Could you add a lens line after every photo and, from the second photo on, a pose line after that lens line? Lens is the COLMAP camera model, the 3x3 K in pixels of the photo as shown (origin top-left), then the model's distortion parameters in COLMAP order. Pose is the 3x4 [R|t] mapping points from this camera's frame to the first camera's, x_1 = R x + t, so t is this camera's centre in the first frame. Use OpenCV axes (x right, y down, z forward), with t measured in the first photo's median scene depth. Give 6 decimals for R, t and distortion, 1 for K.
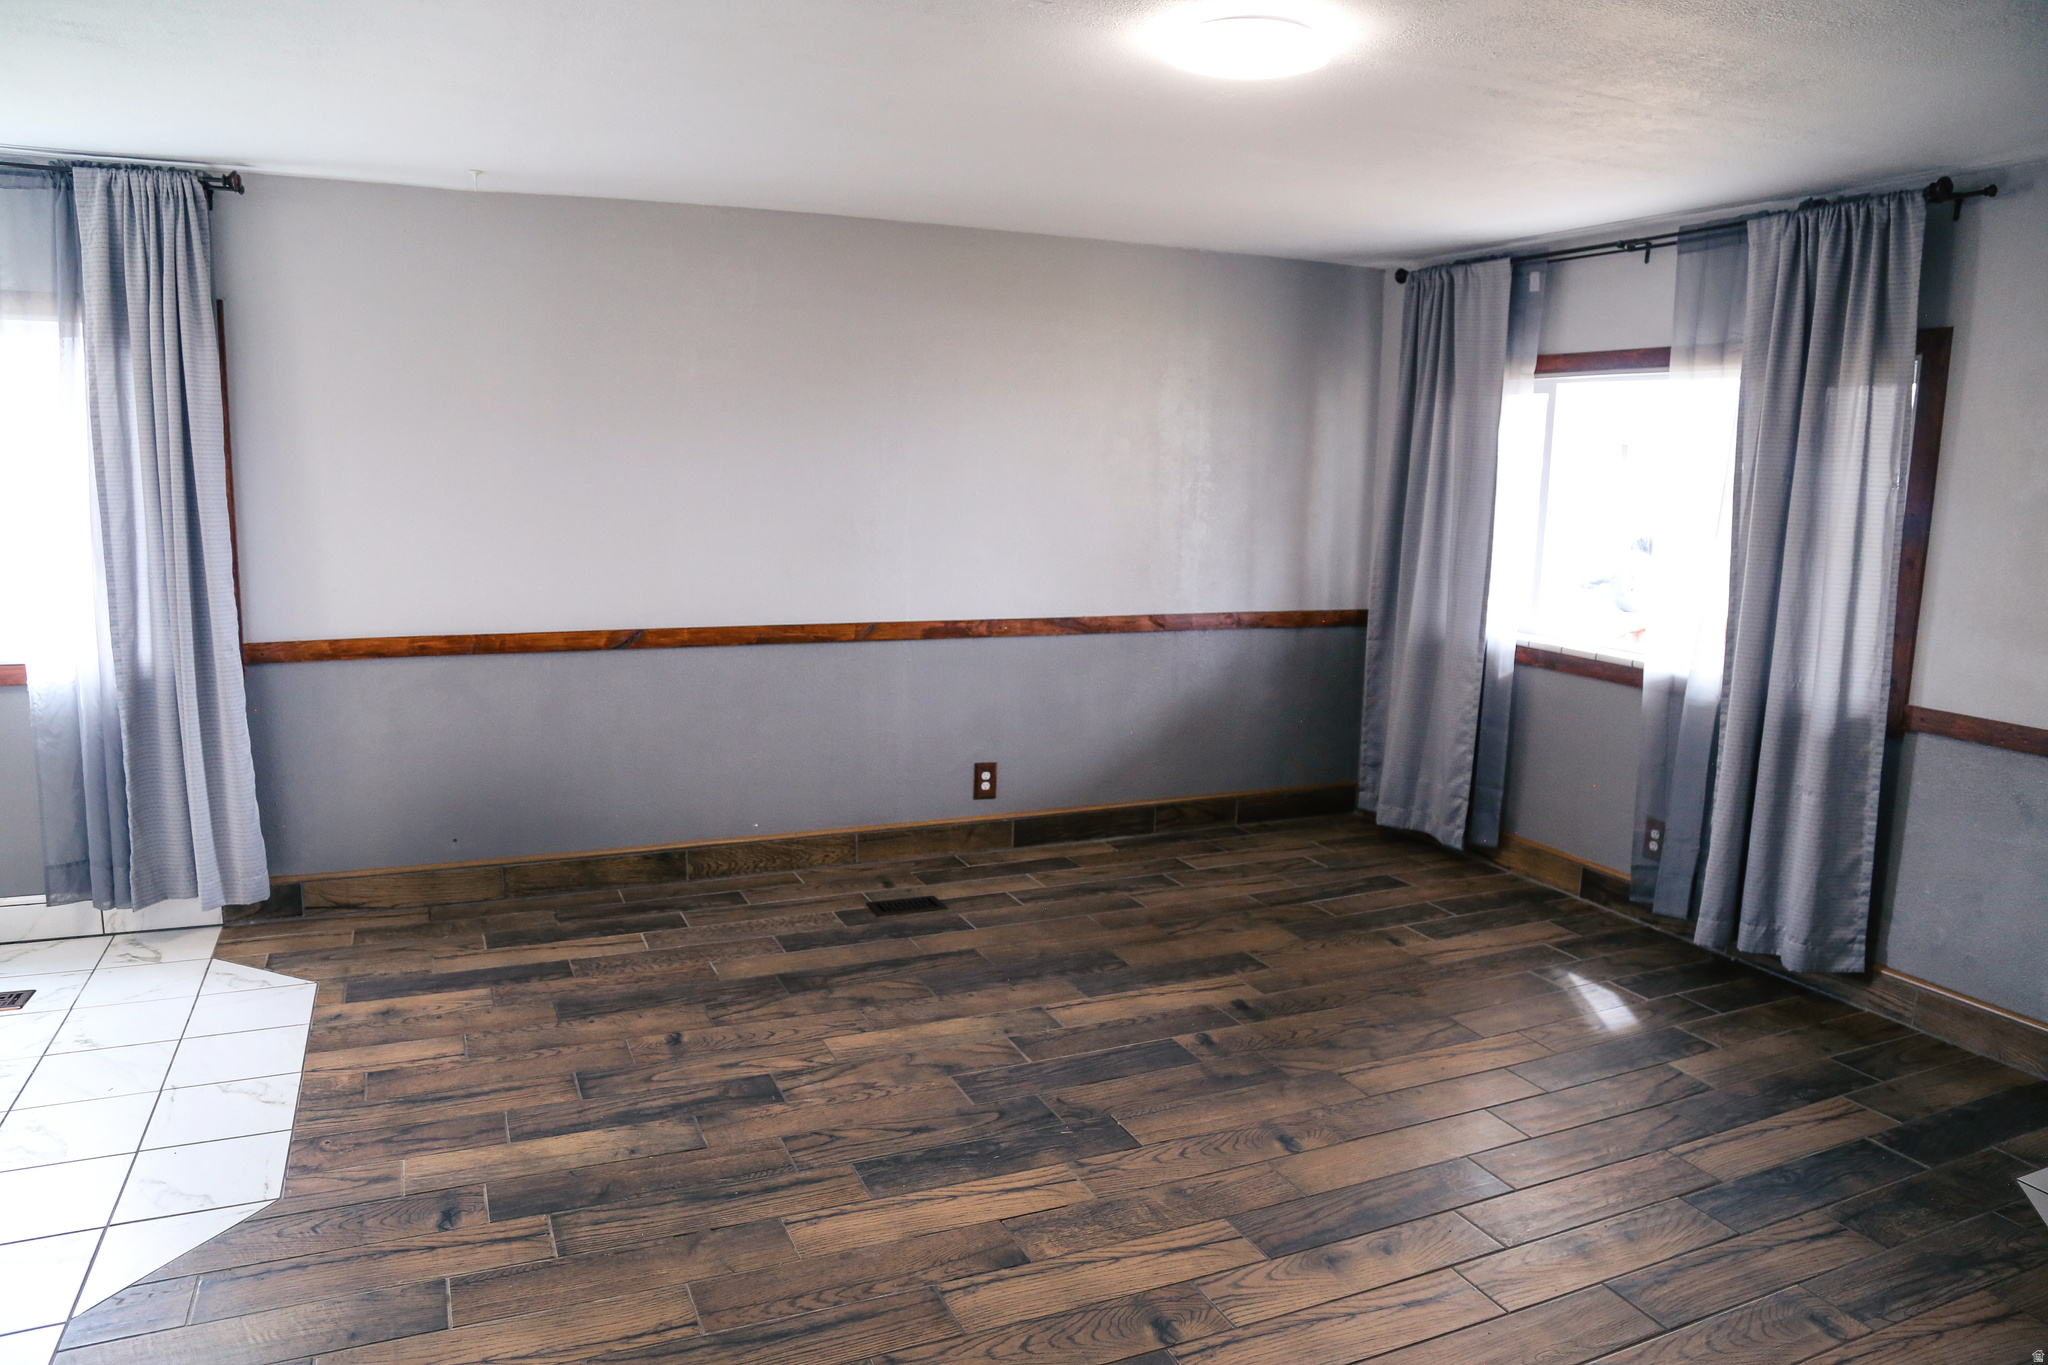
lens RADIAL K [[1379.5, 0, 1013.4], [0, 1379.5, 685.3], [0, 0, 1]] dist [-0.125330, 0.066211]
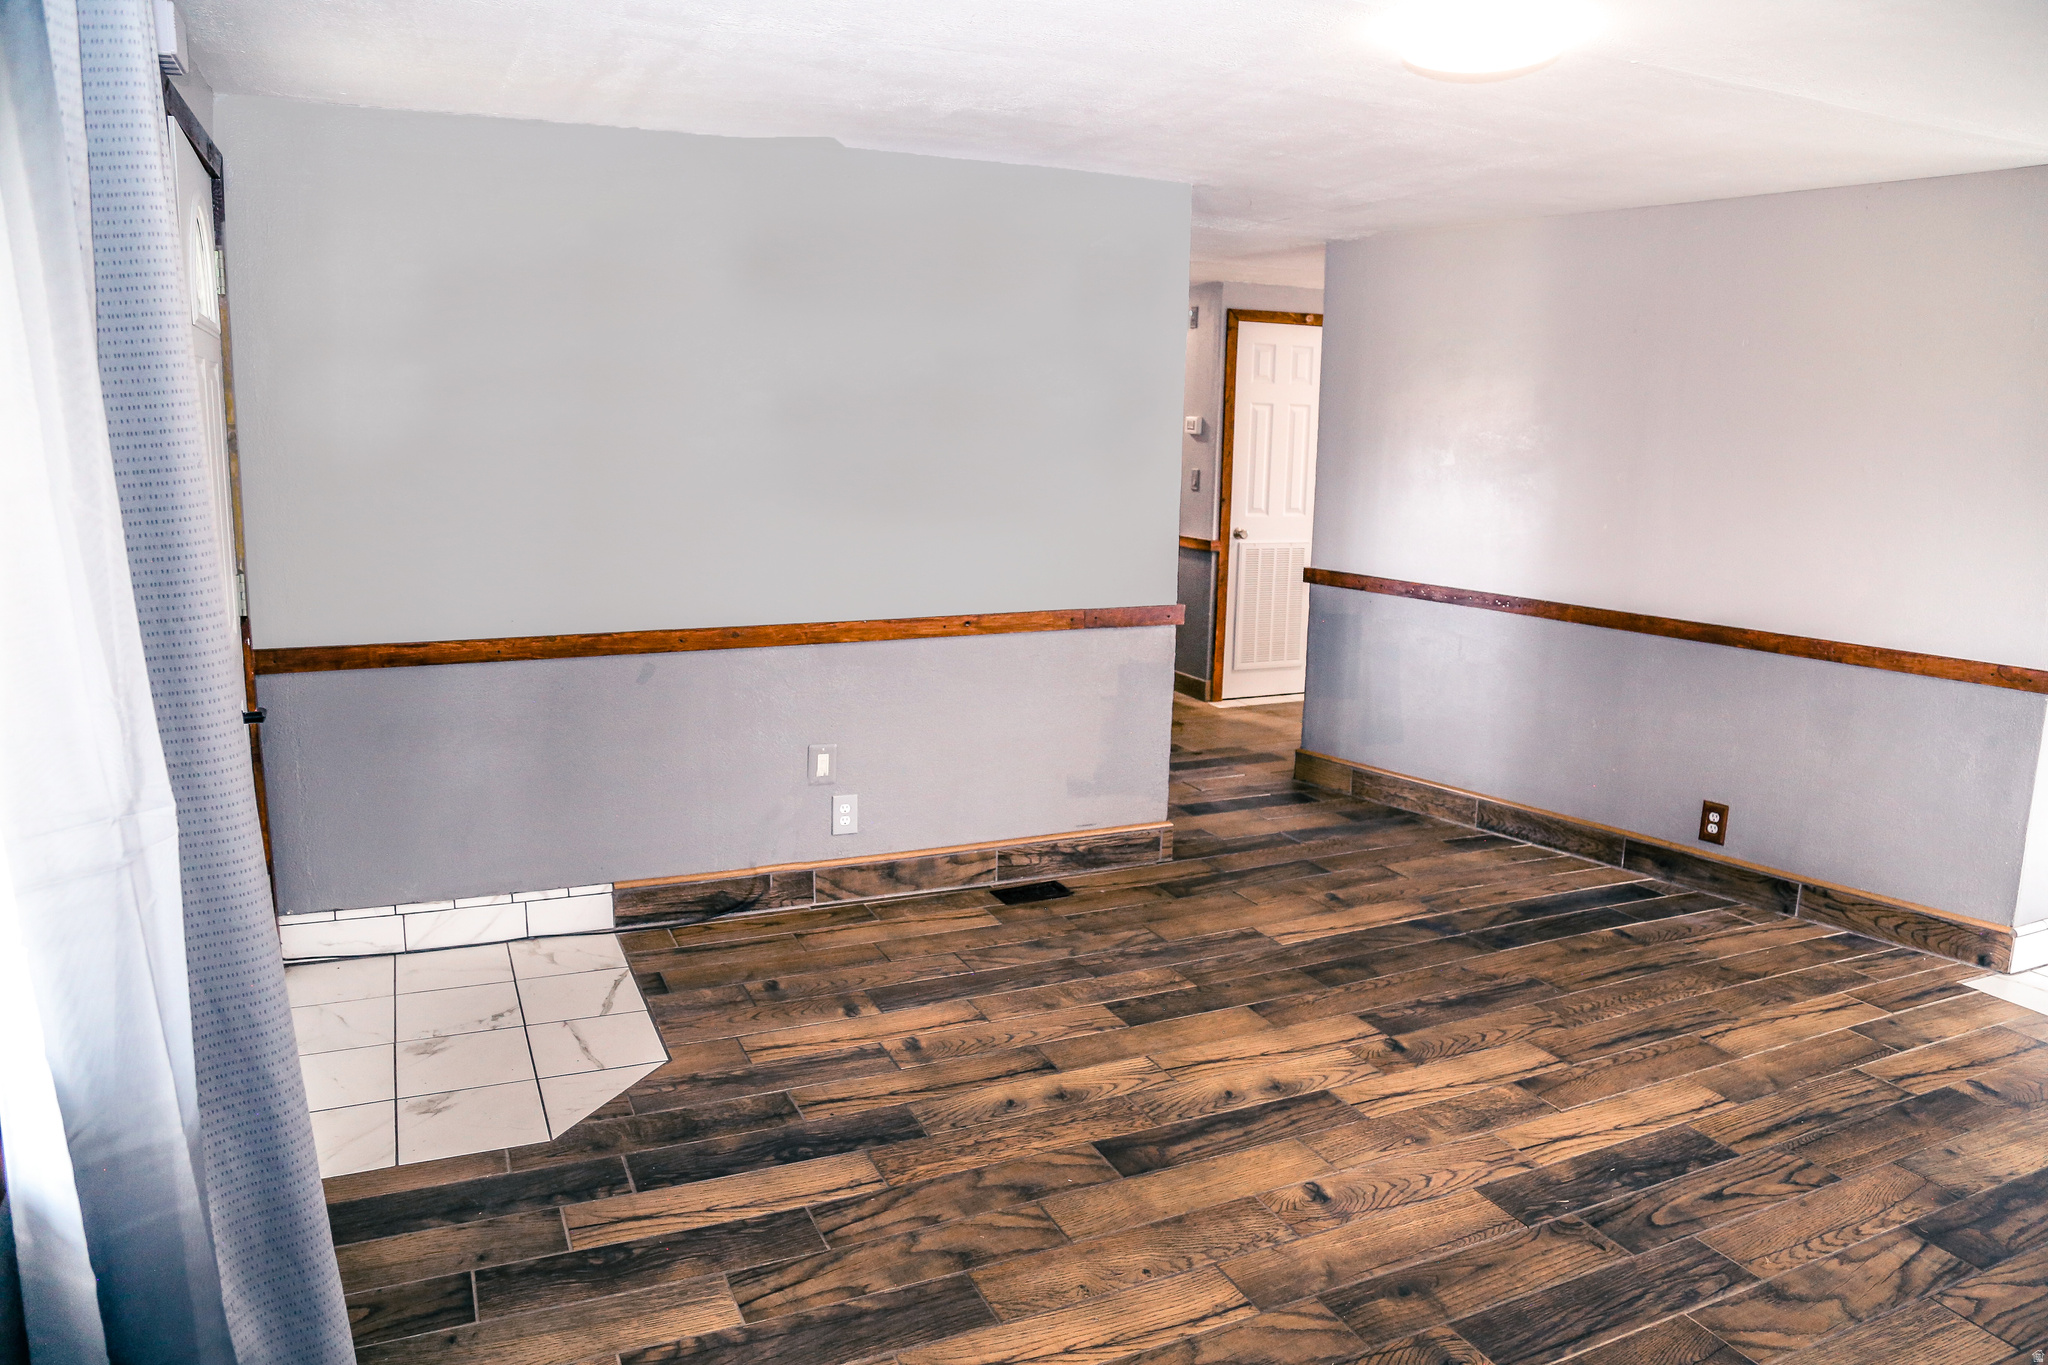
lens RADIAL K [[1379.5, 0, 1022.4], [0, 1379.5, 678.6], [0, 0, 1]] dist [-0.125330, 0.066211]
pose [[-0.999084, -0.036698, -0.021993, 0.354536], [-0.042008, 0.938881, 0.341669, -0.232234], [0.008110, 0.342280, -0.939563, 1.417964]]
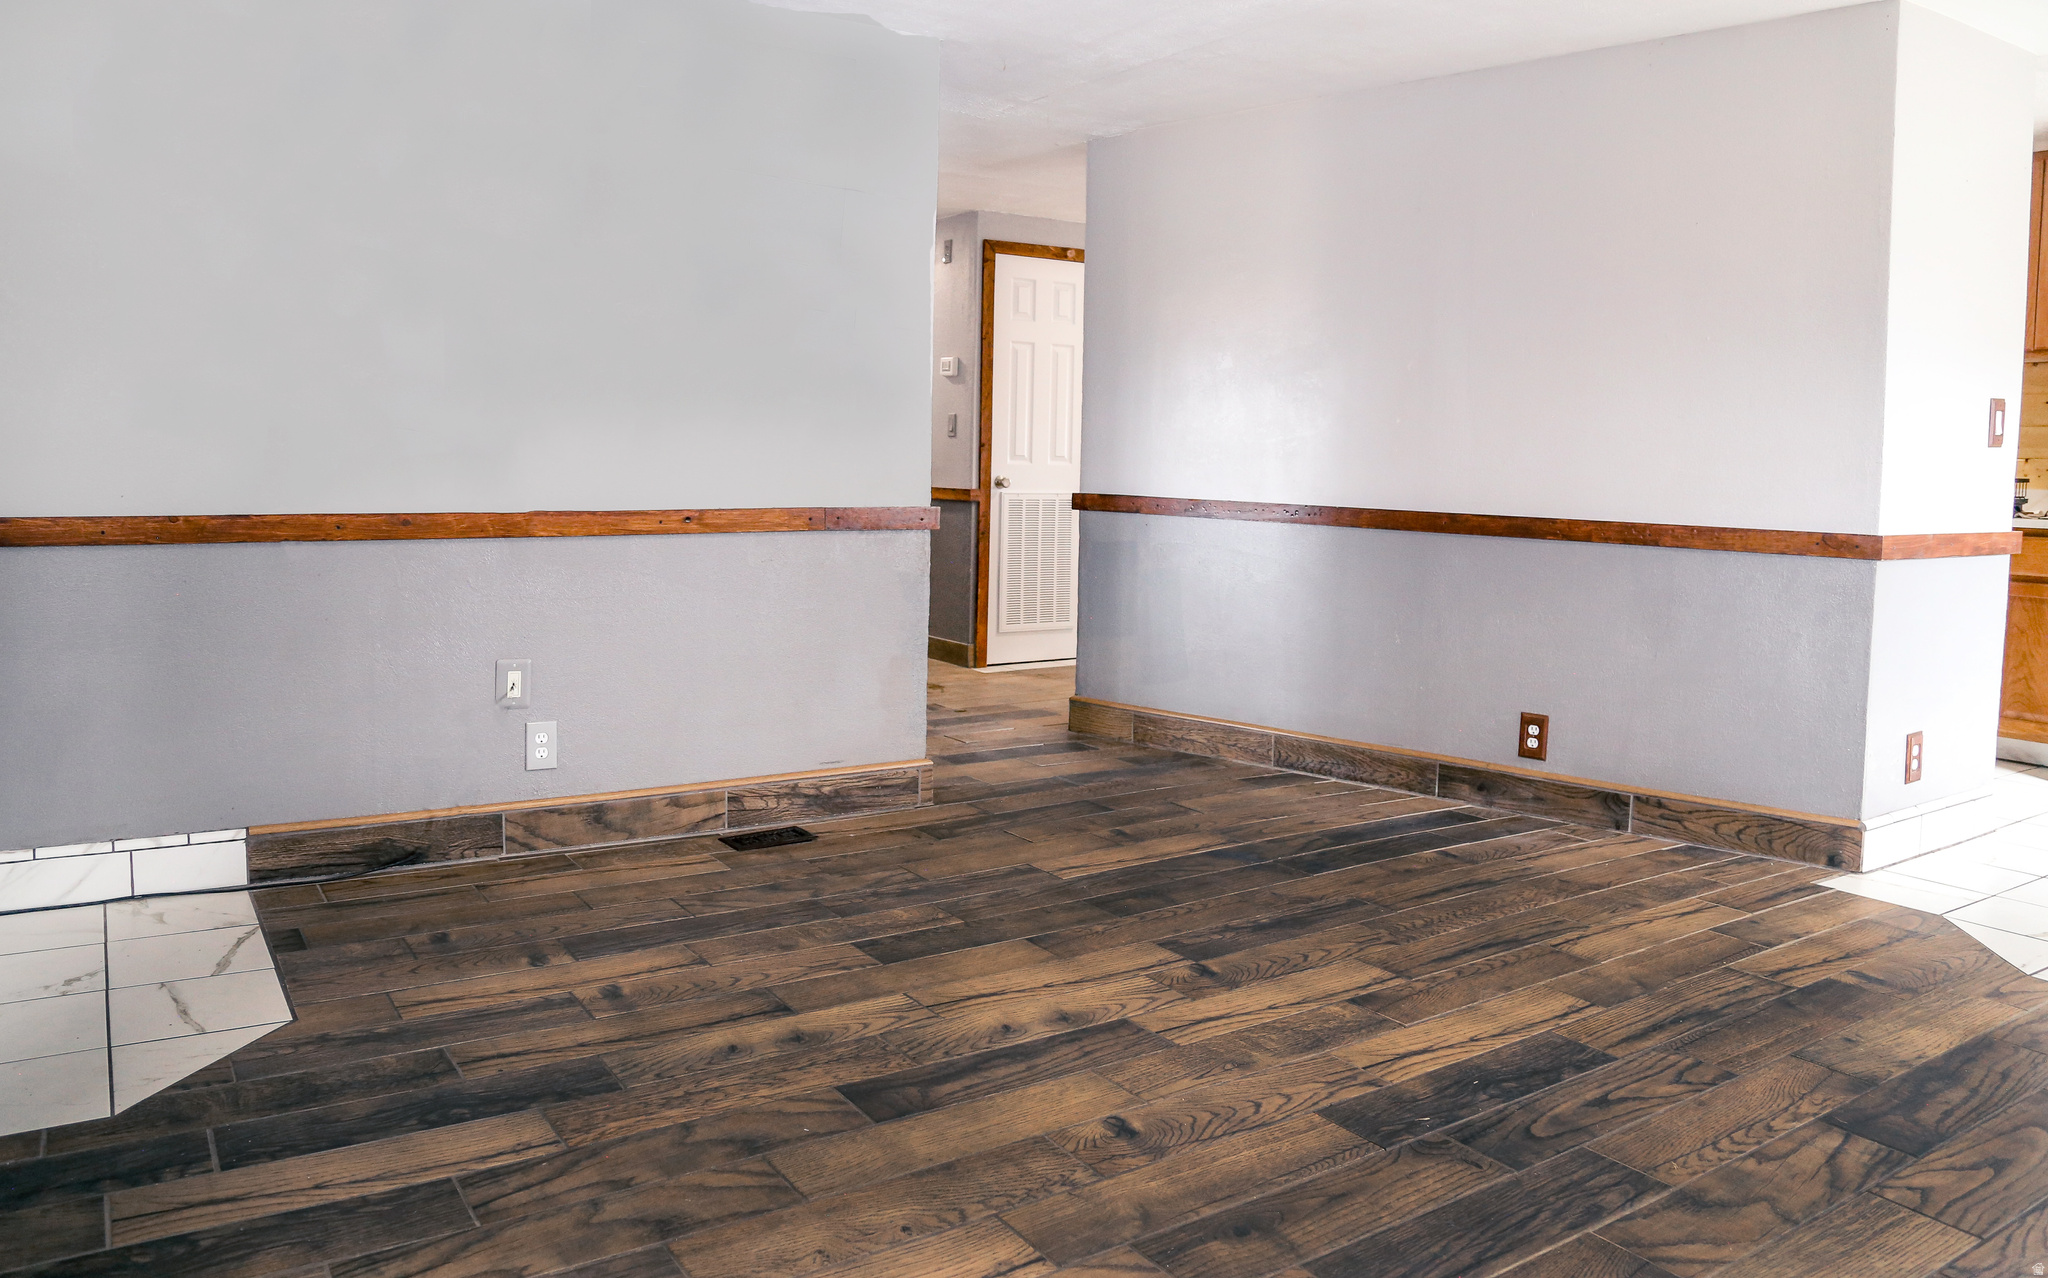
lens RADIAL K [[1445.9, 0, 971.7], [0, 1445.9, 559.6], [0, 0, 1]] dist [-0.121595, 0.063269]
pose [[-0.988101, -0.027695, -0.151291, 0.330279], [-0.062483, 0.971107, 0.230318, -0.097501], [0.140542, 0.237030, -0.961283, 1.343170]]
